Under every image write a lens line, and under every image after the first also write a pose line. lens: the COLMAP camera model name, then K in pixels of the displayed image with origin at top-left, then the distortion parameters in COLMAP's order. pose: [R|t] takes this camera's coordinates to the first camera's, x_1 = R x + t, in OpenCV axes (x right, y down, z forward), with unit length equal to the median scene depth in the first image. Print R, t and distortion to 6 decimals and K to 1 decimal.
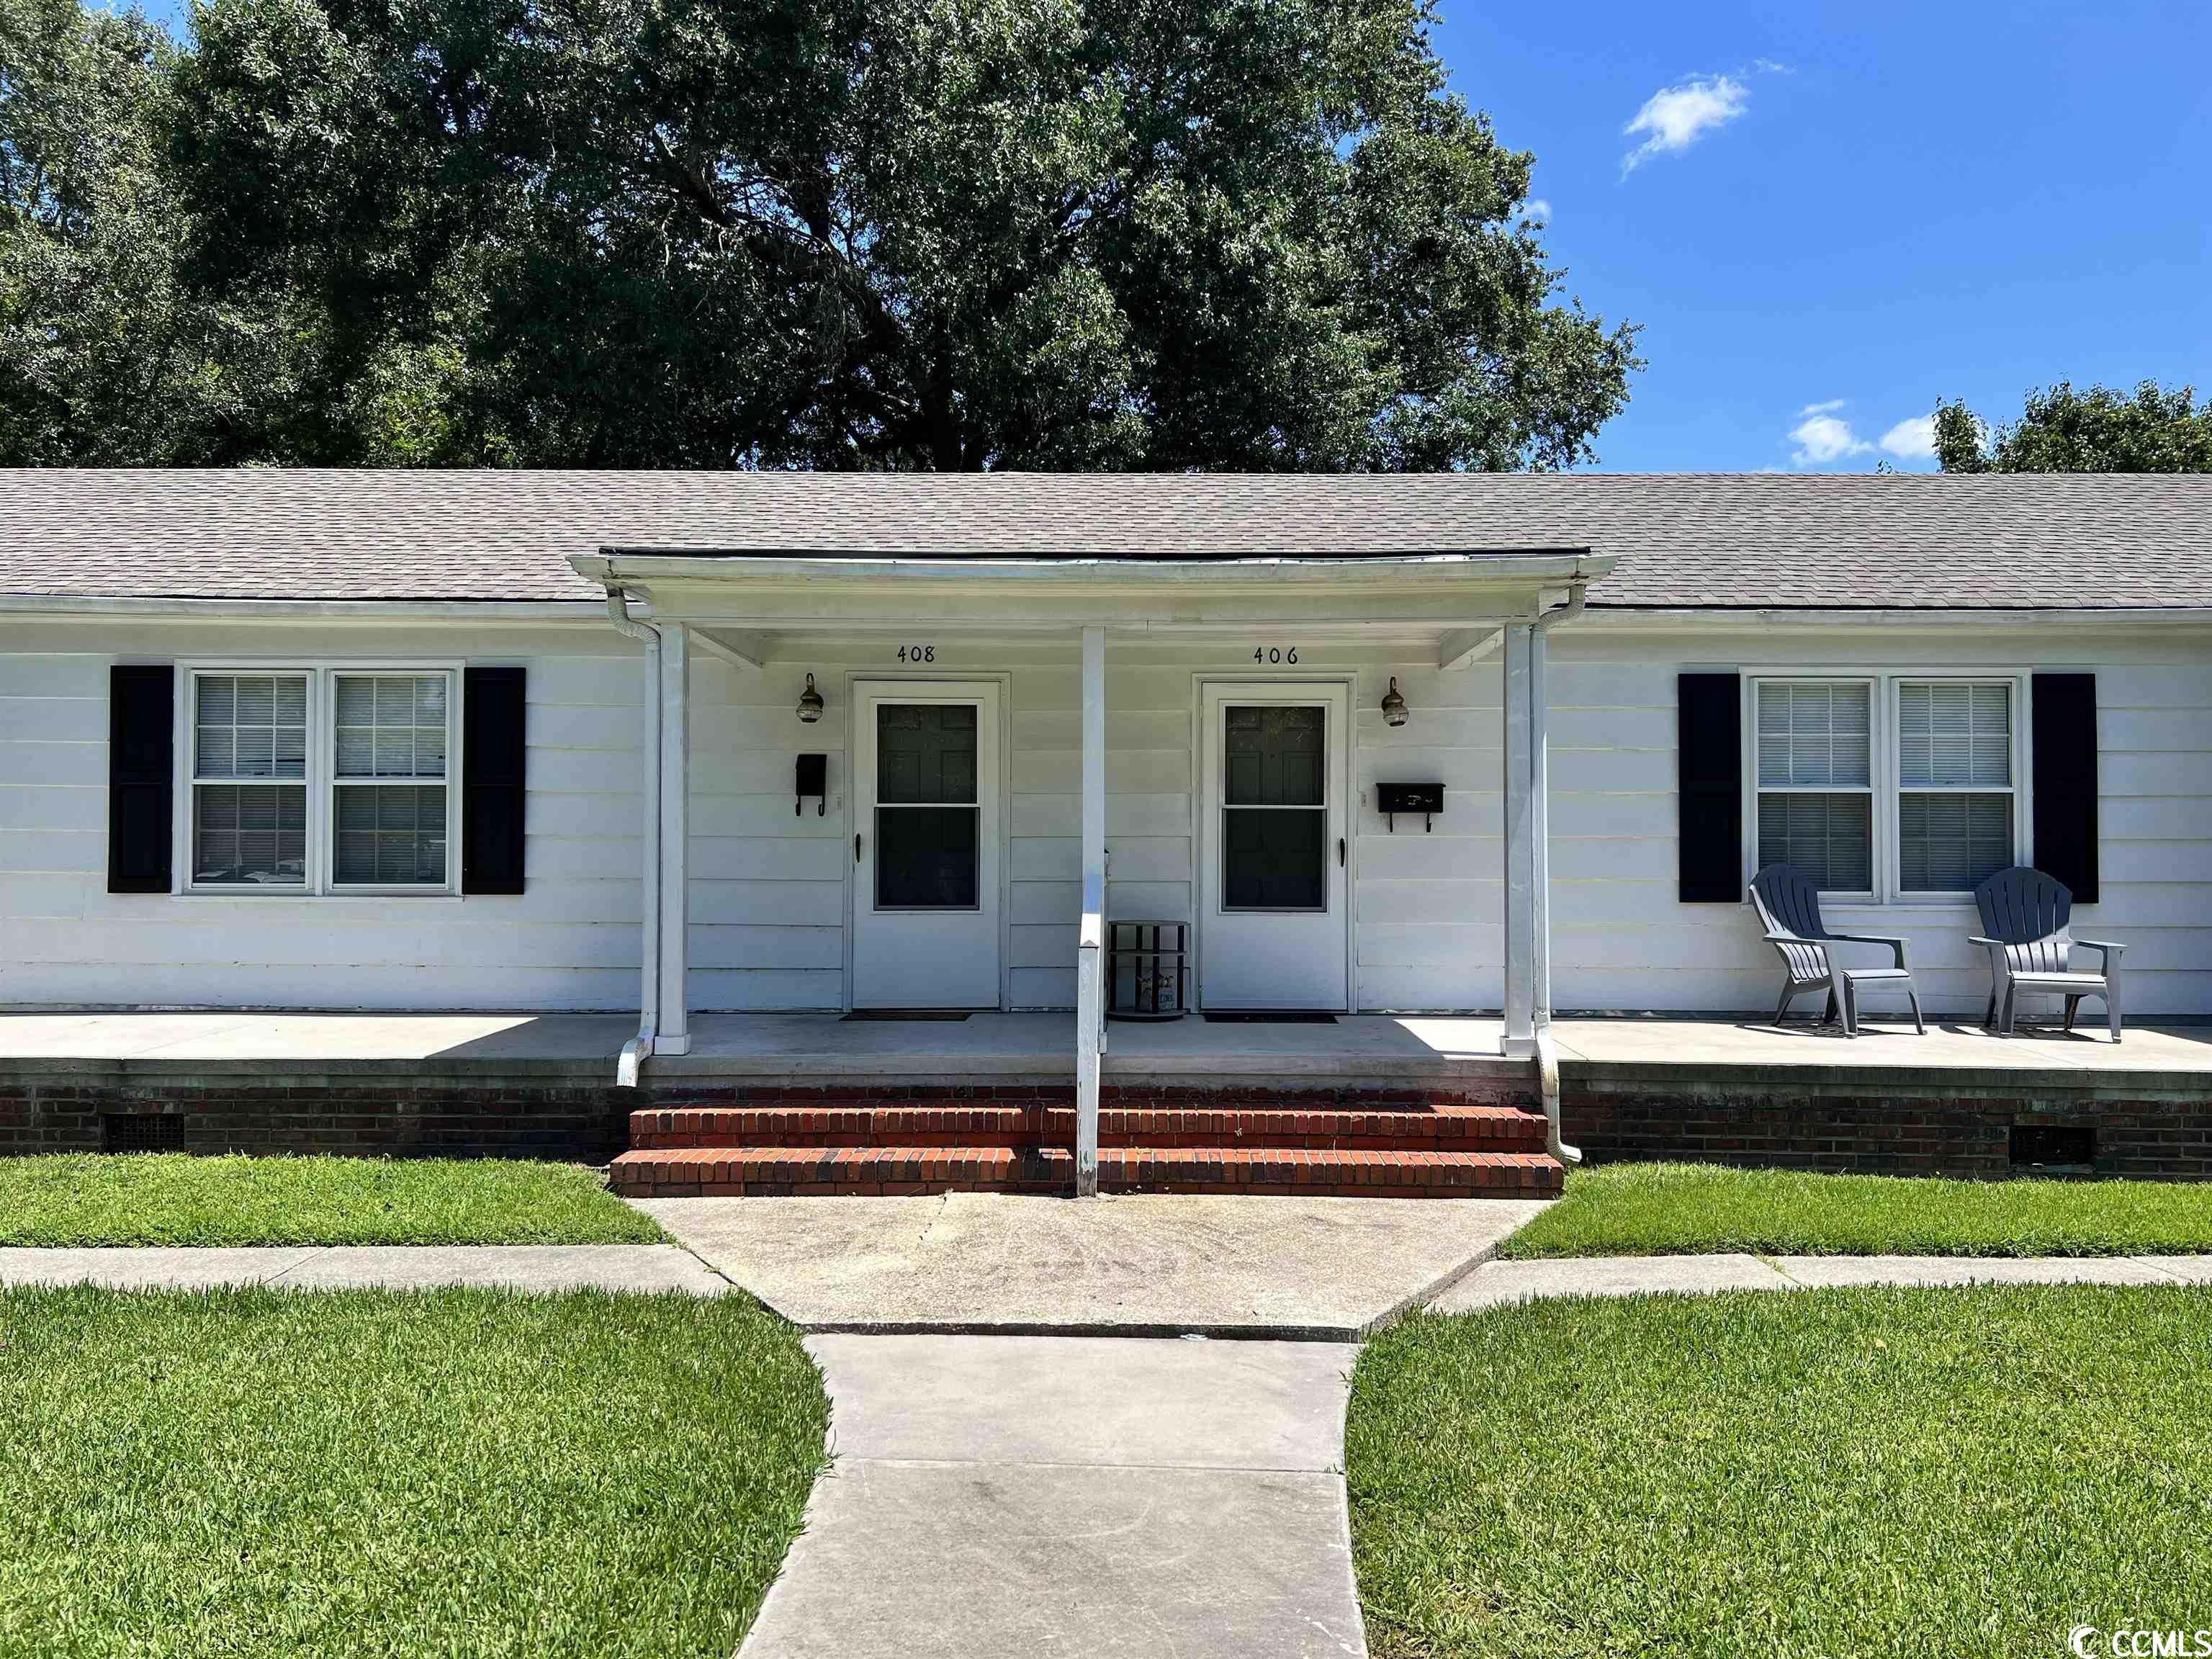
lens RADIAL K [[1675.1, 0, 1106.0], [0, 1675.1, 829.5], [0, 0, 1]] dist [-0.000402, 0.000356]
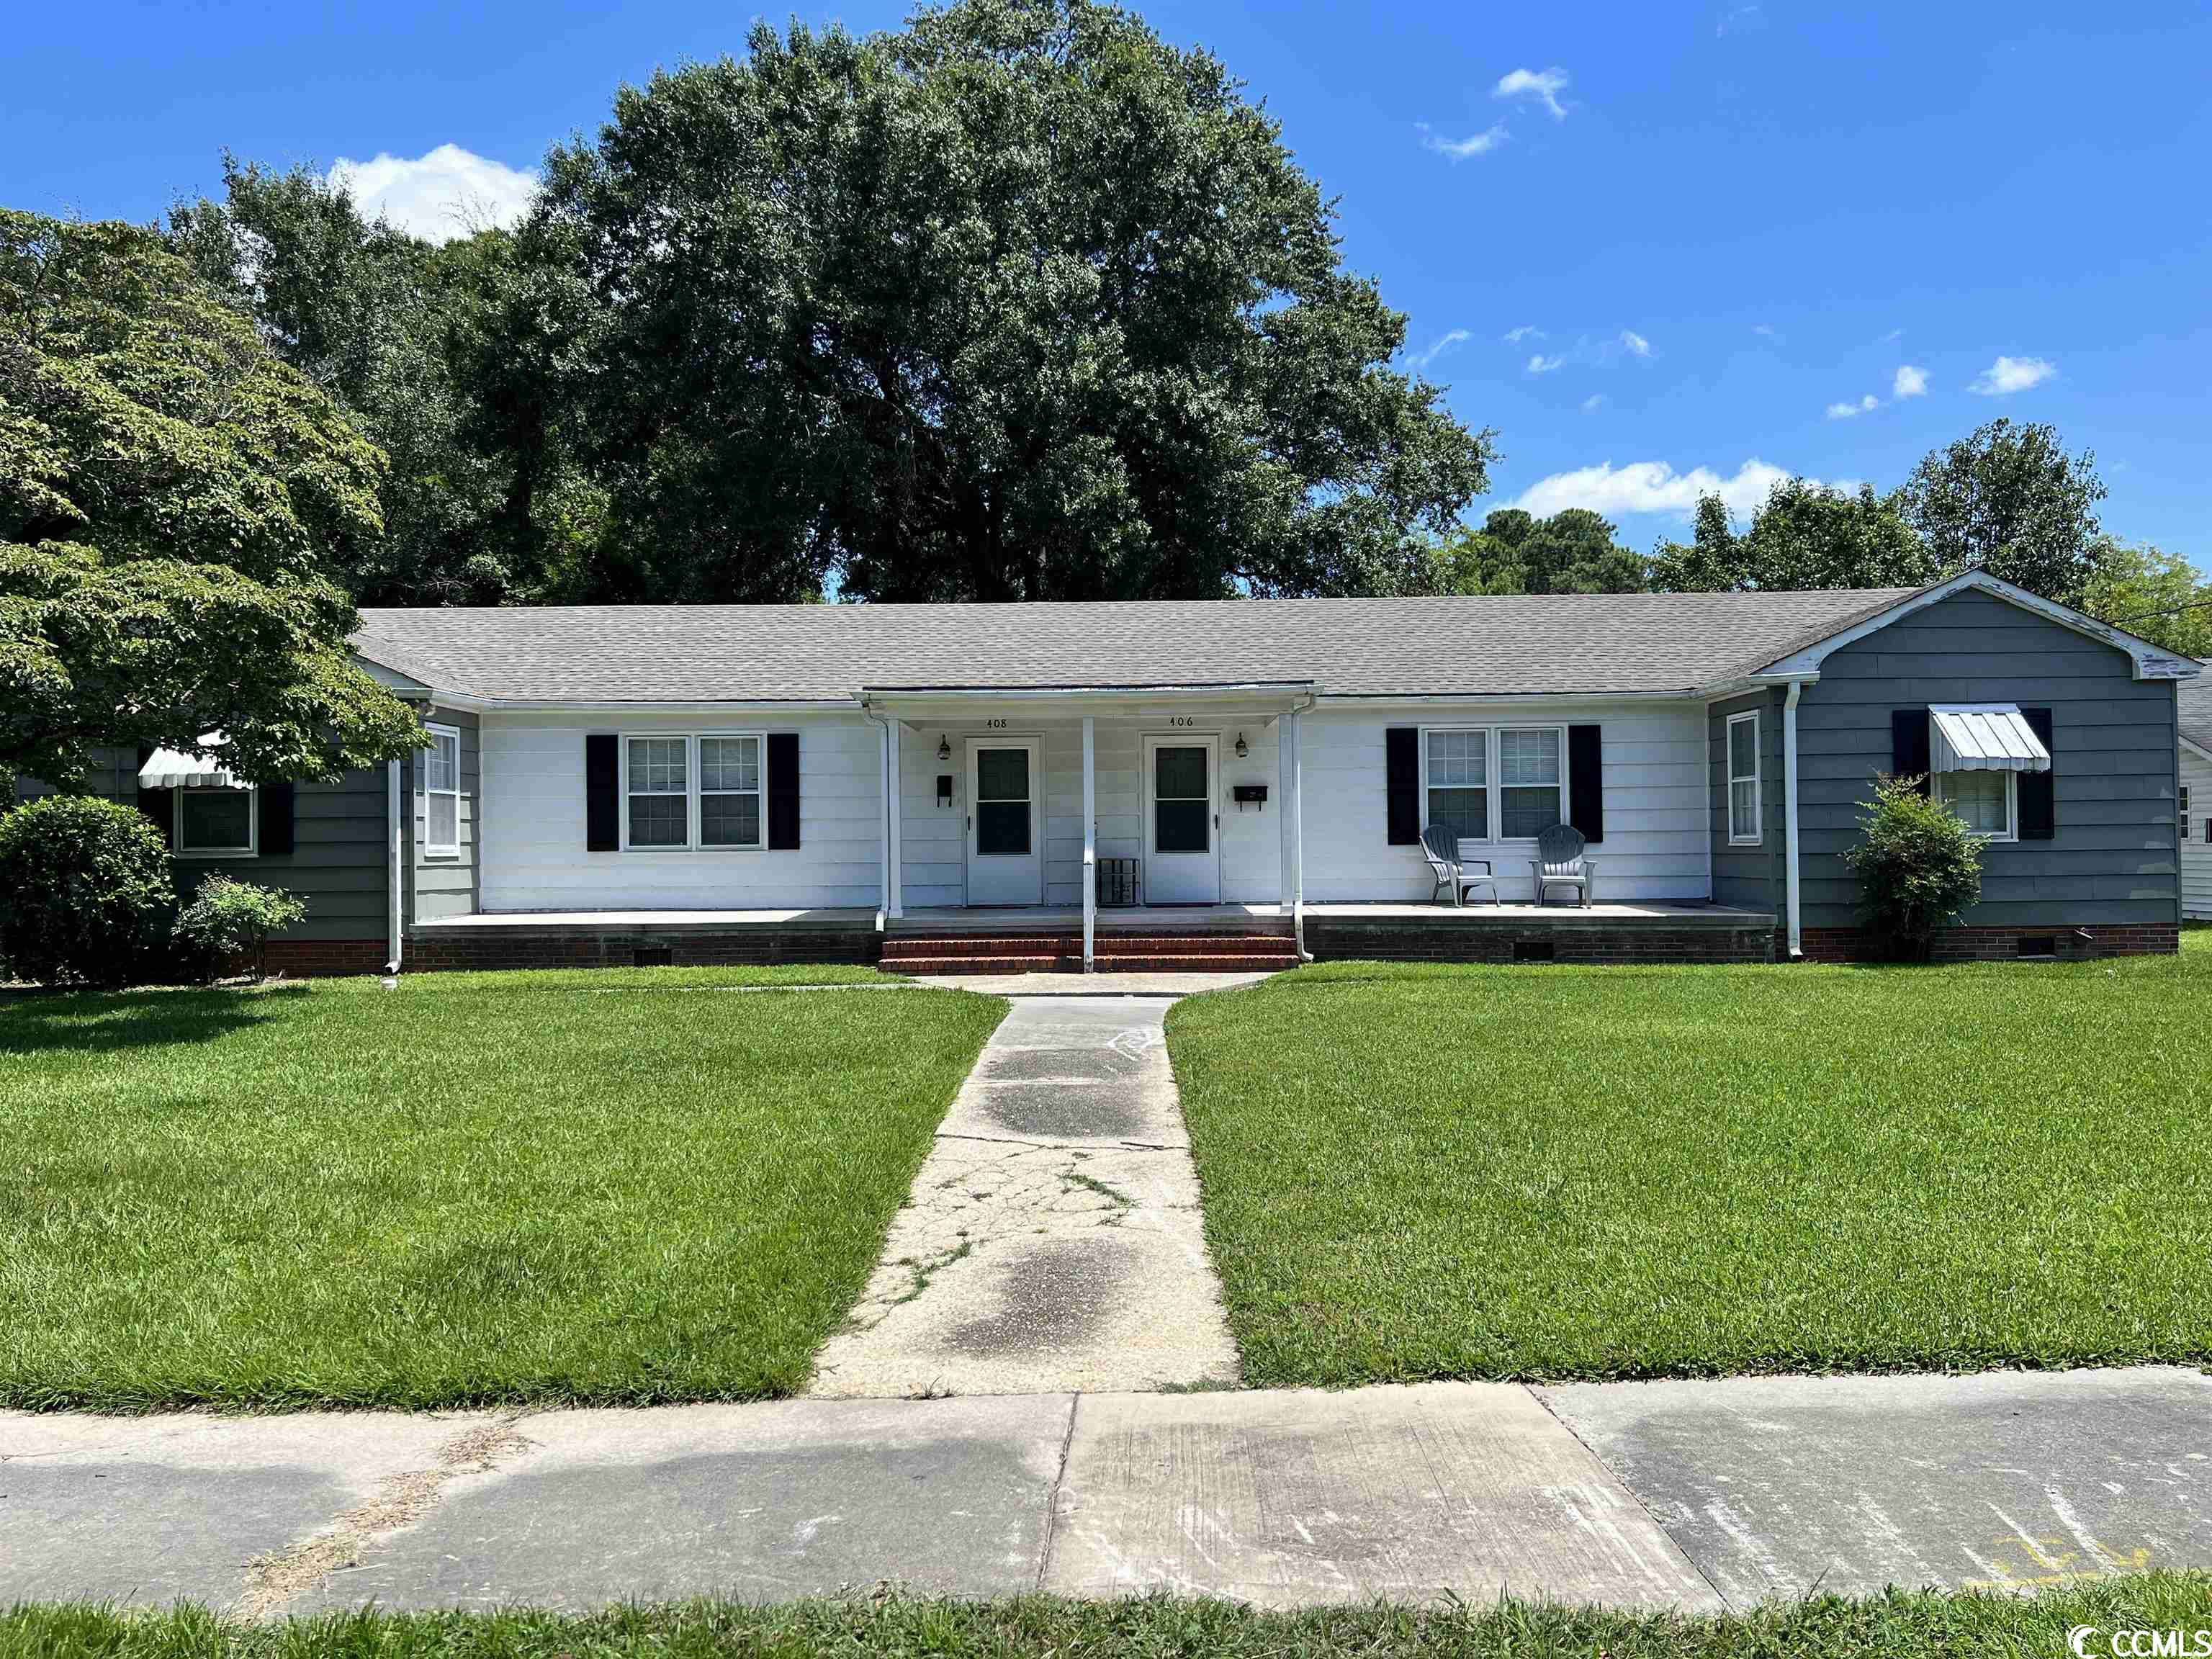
lens RADIAL K [[1675.1, 0, 1106.0], [0, 1675.1, 829.5], [0, 0, 1]] dist [-0.000402, 0.000356]
pose [[0.999904, -0.013884, 0.000111, 0.011467], [0.013882, 0.999867, 0.008603, 0.003777], [-0.000230, -0.008600, 0.999963, -0.961269]]
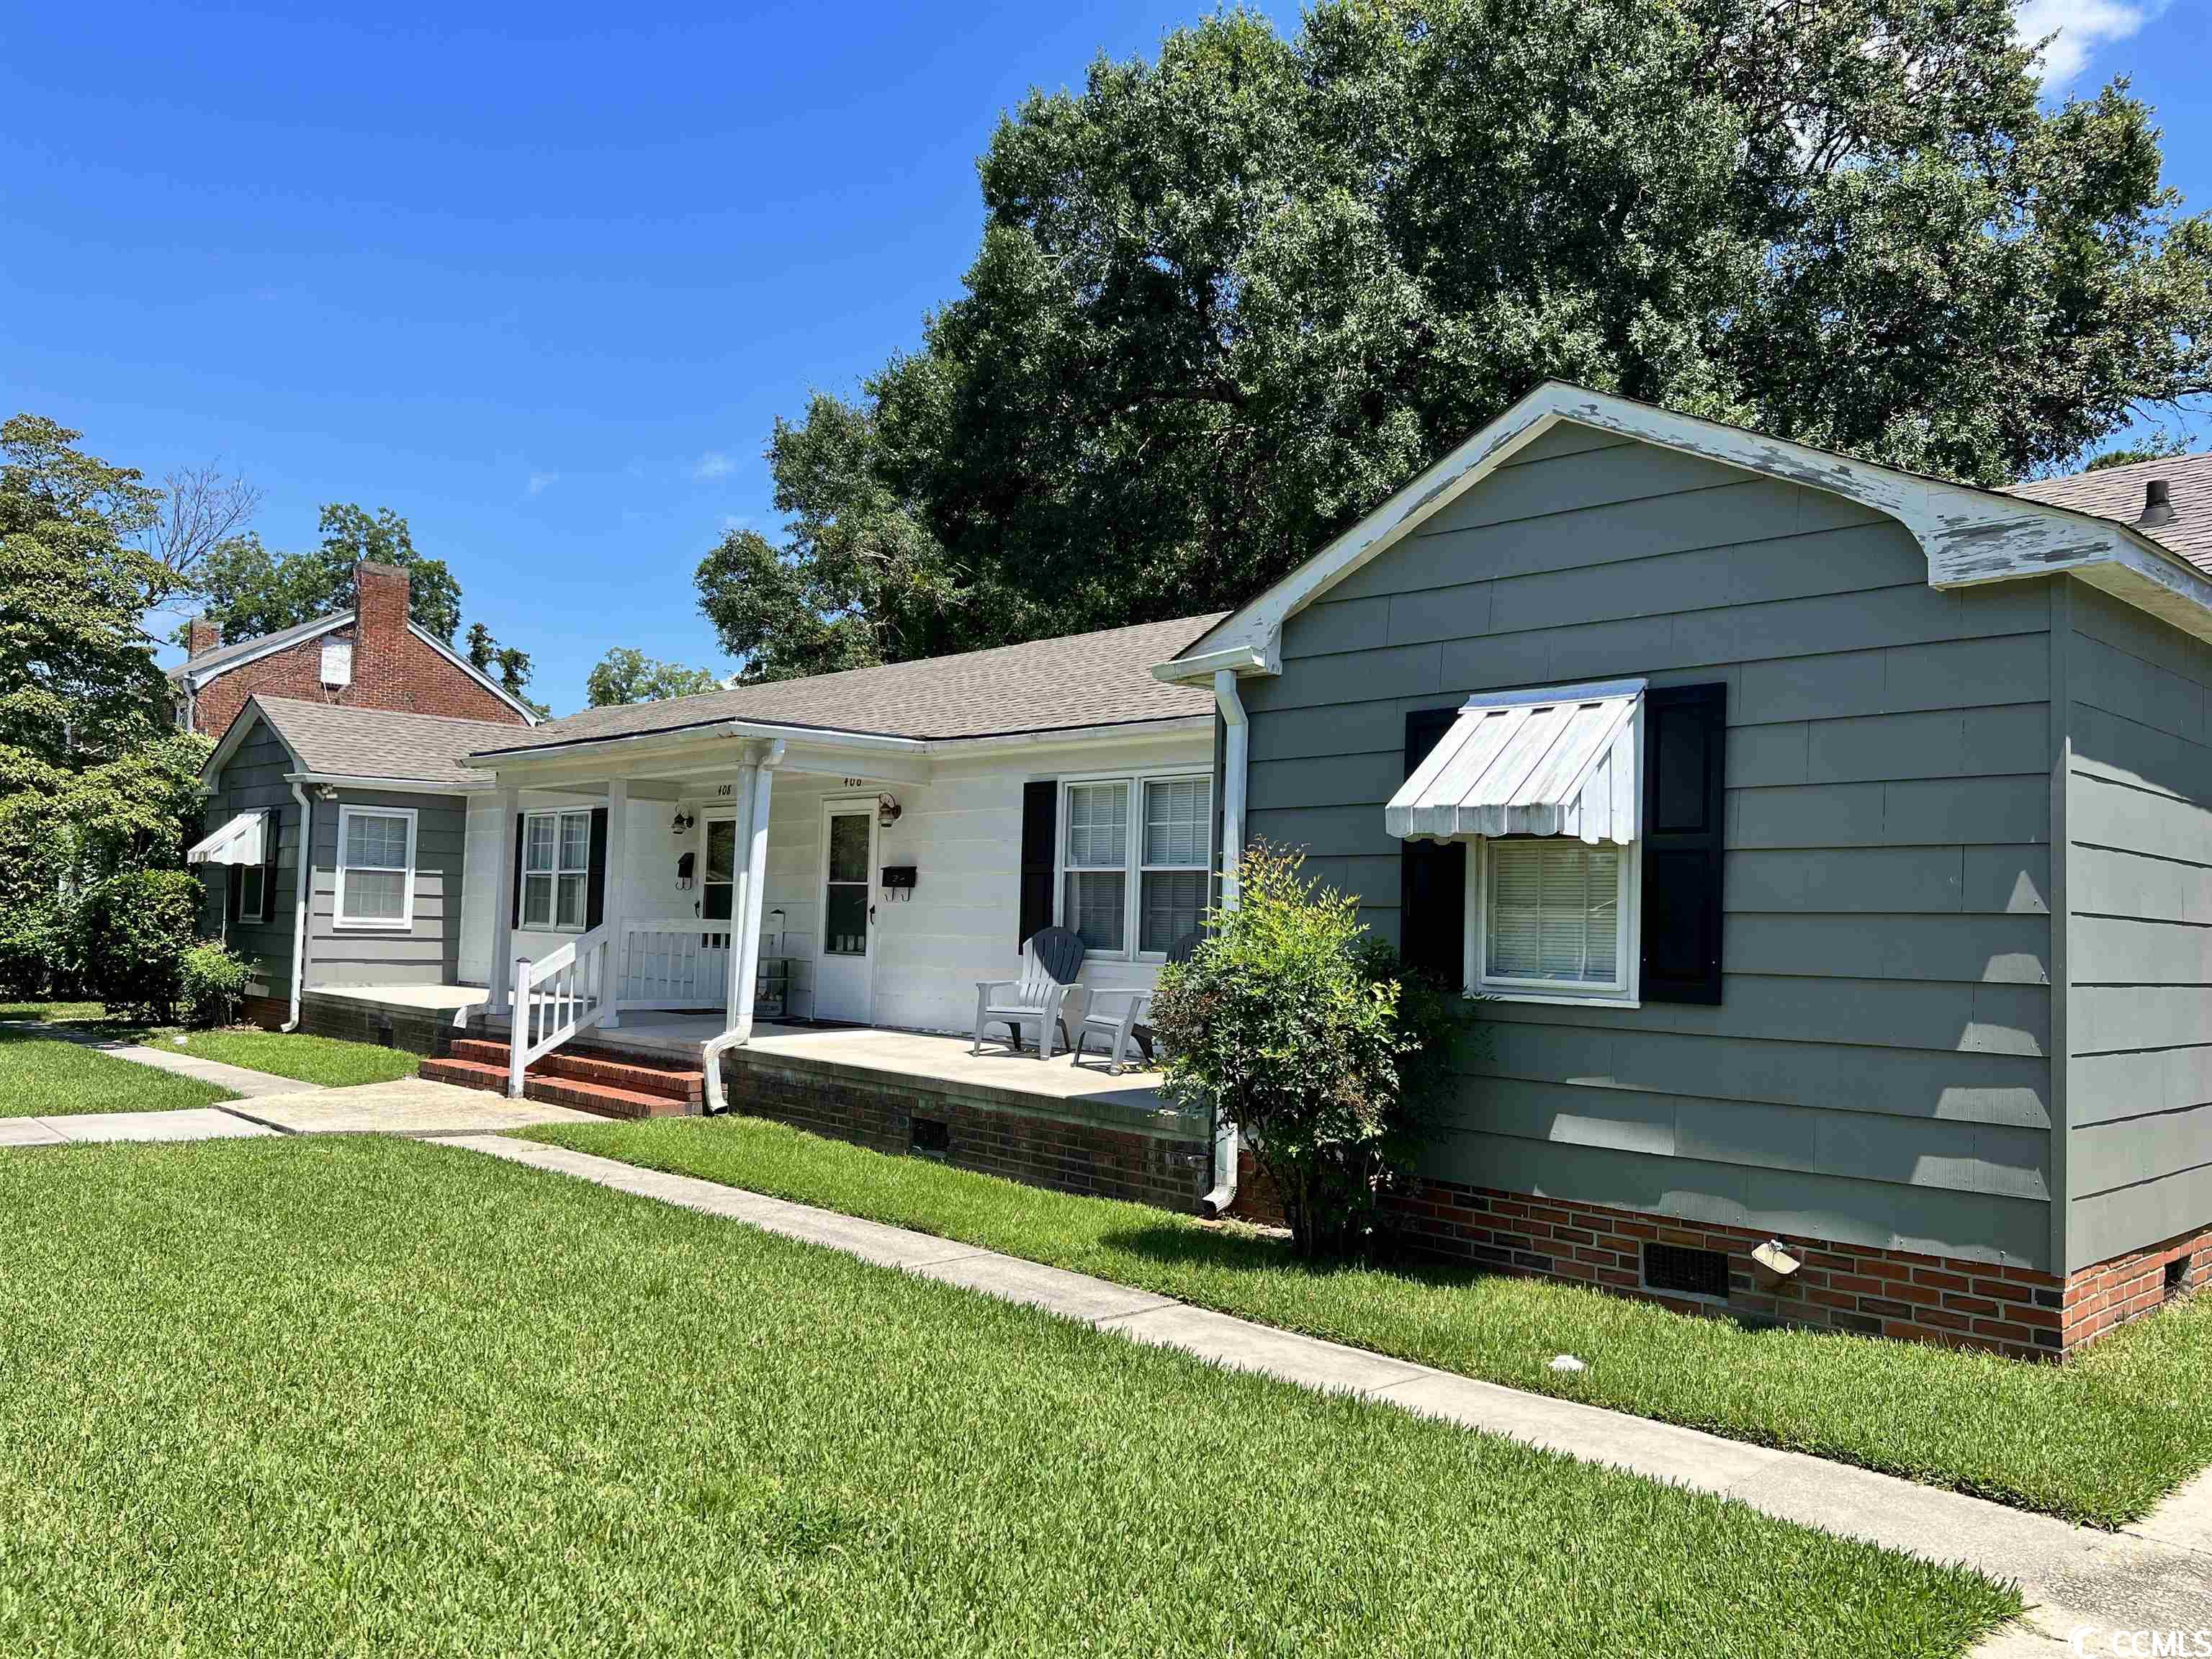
lens RADIAL K [[1675.1, 0, 1106.0], [0, 1675.1, 829.5], [0, 0, 1]] dist [-0.000402, 0.000356]
pose [[0.711477, -0.024690, -0.702275, 1.312046], [-0.005155, 0.999172, -0.040350, -0.002568], [0.702690, 0.032329, 0.710761, 0.106623]]
